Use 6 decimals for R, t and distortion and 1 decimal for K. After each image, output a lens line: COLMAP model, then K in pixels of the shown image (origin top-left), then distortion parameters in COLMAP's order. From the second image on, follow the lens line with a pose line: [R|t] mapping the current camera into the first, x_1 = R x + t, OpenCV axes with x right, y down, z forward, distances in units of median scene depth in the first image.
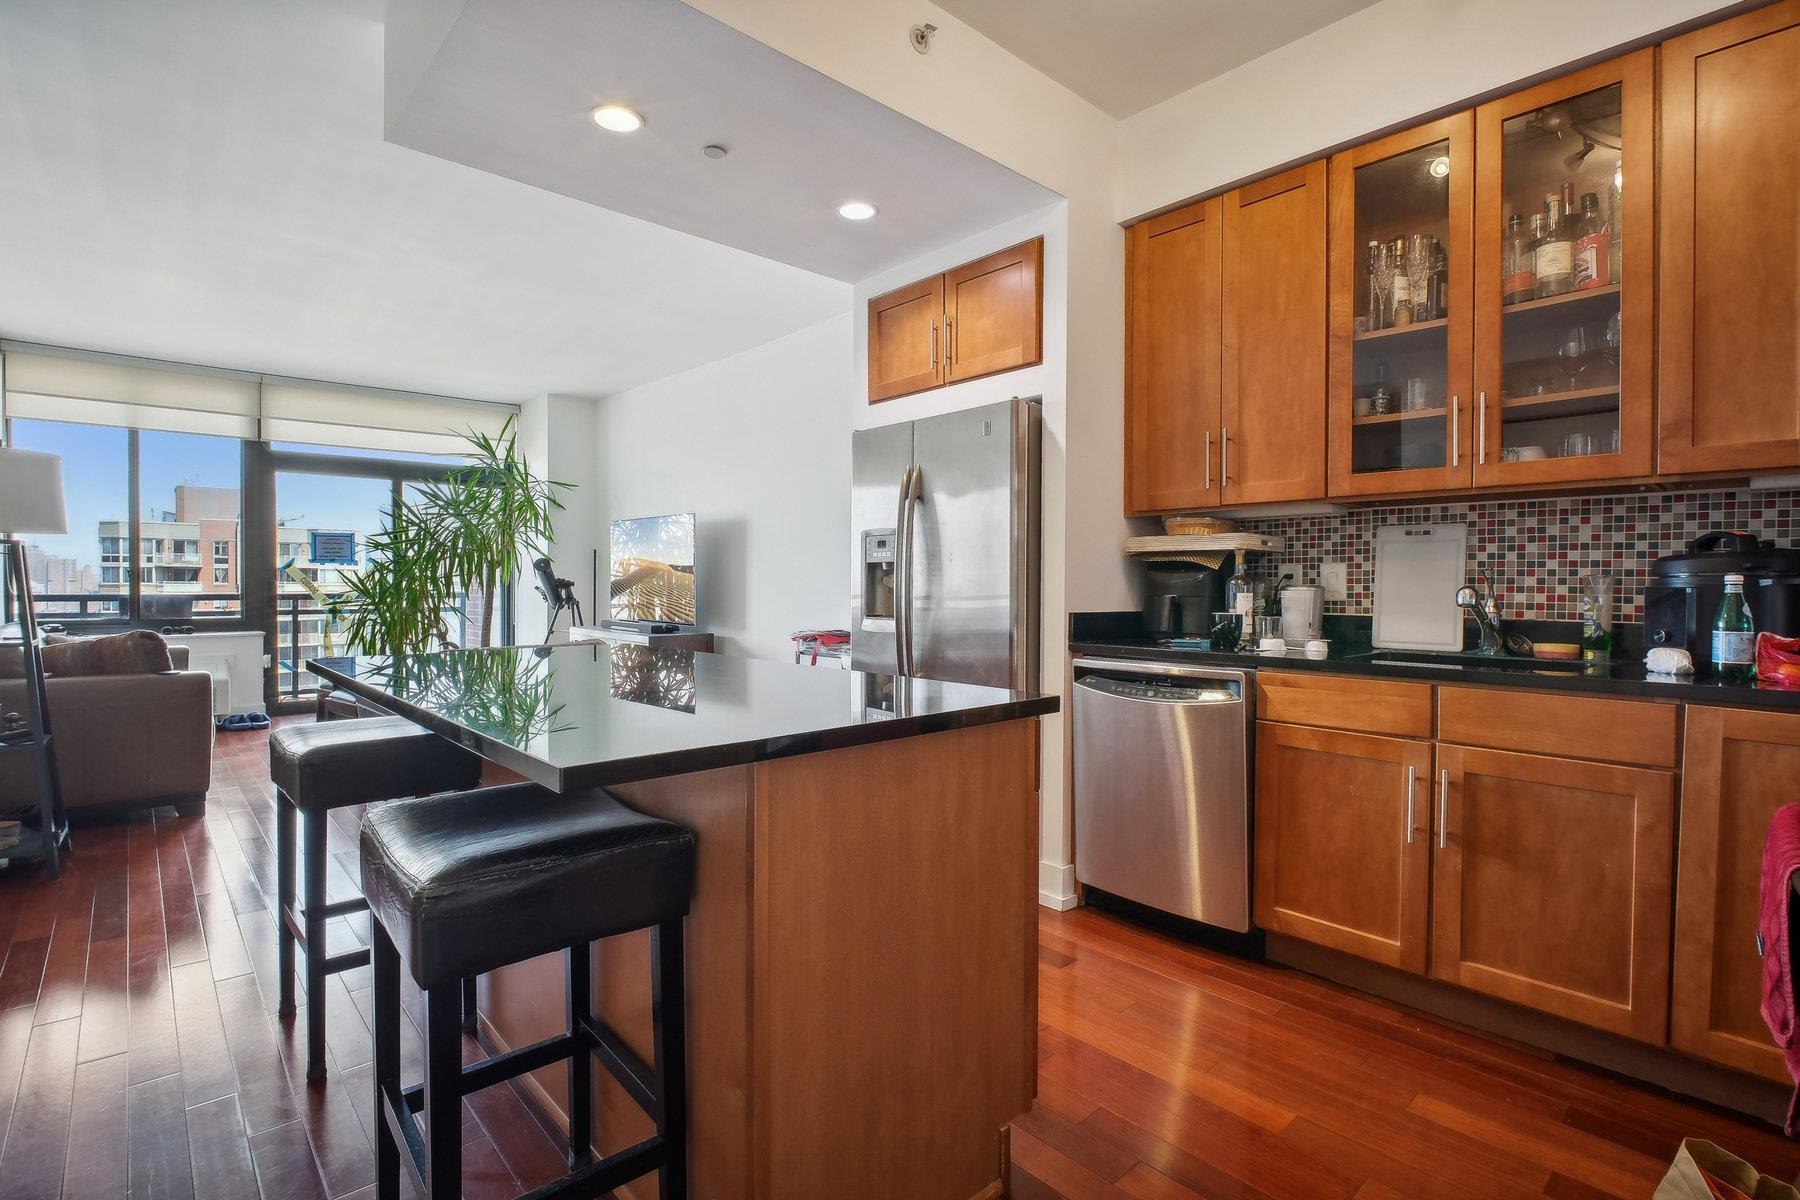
lens RADIAL K [[838.4, 0, 903.6], [0, 838.4, 599.6], [0, 0, 1]] dist [-0.001357, -0.004567]
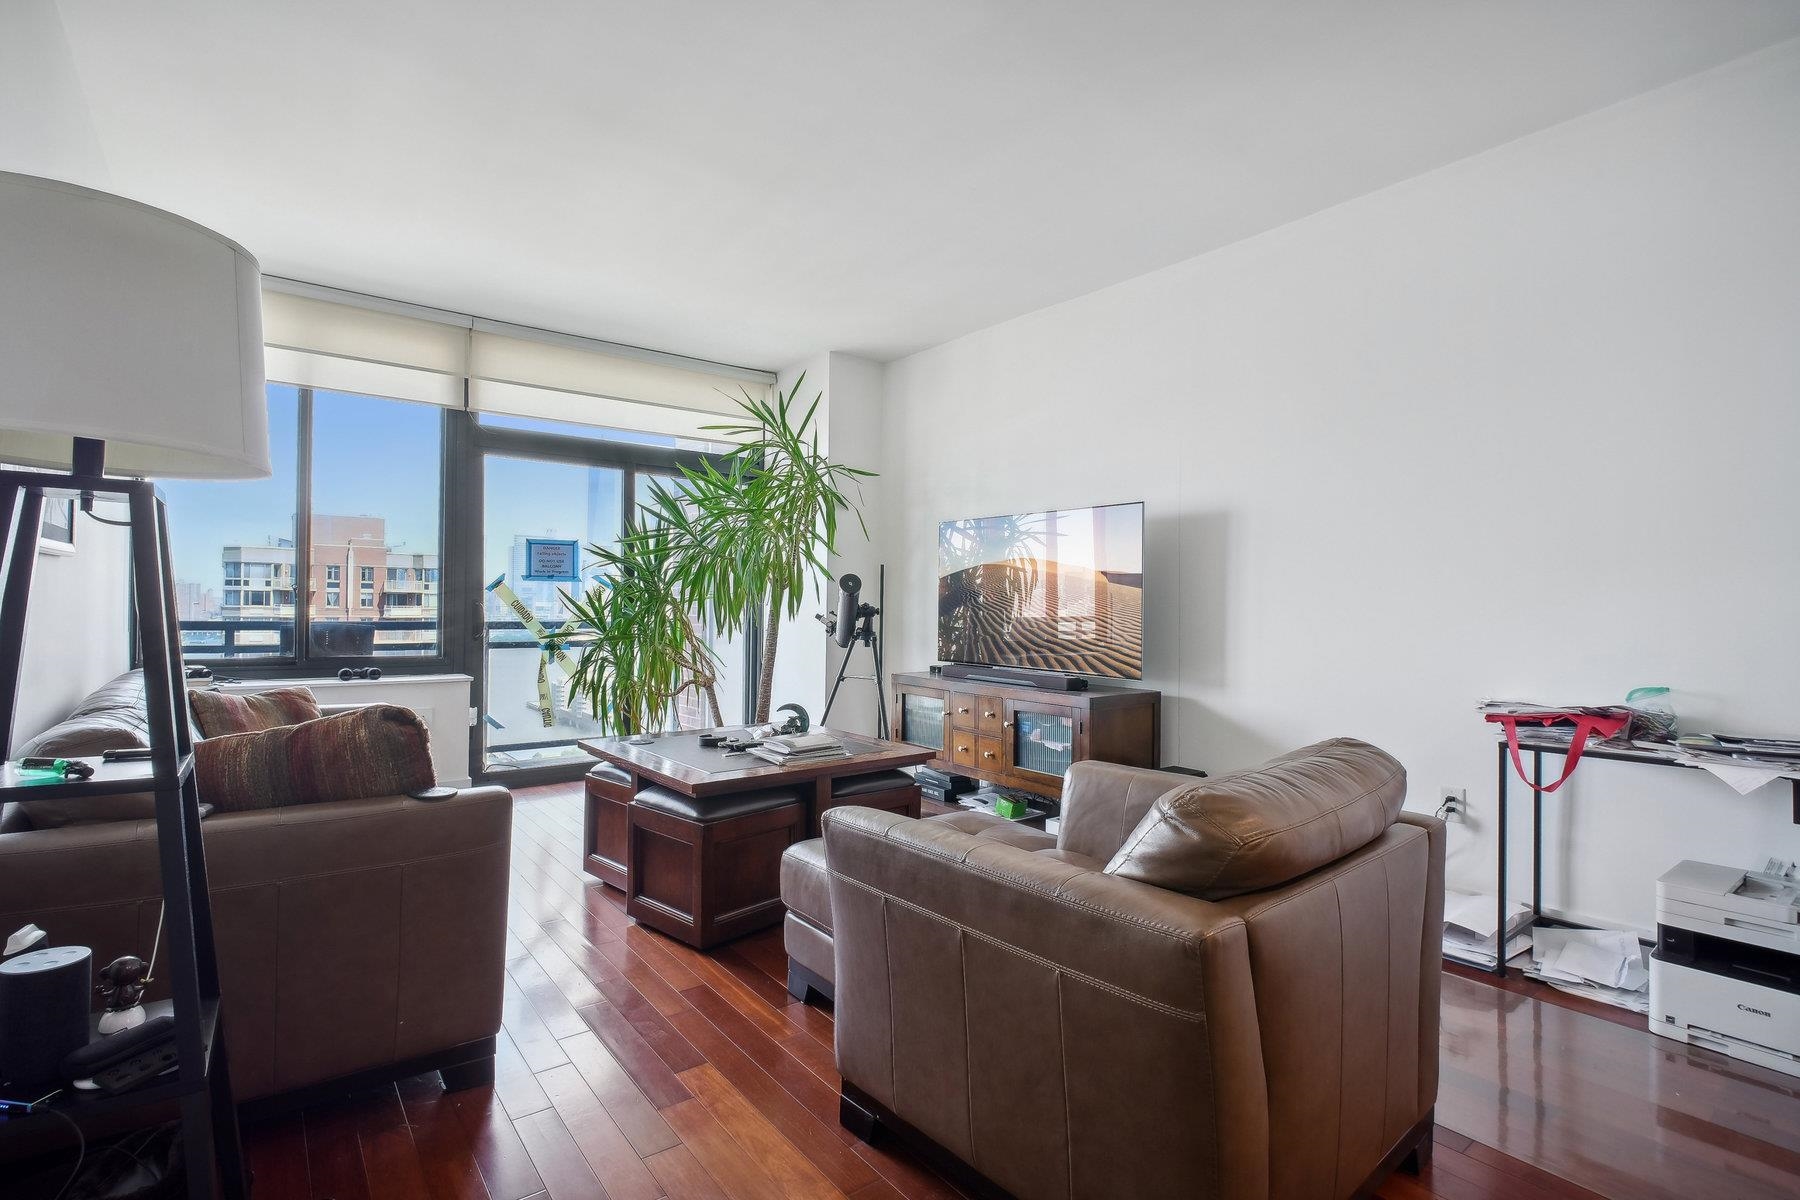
lens RADIAL K [[846.2, 0, 902.6], [0, 846.2, 608.5], [0, 0, 1]] dist [0.001683, 0.000010]
pose [[0.996011, 0.006318, -0.089010, -0.314549], [-0.008282, 0.999730, -0.021718, -0.005782], [0.088849, 0.022368, 0.995794, 0.296194]]
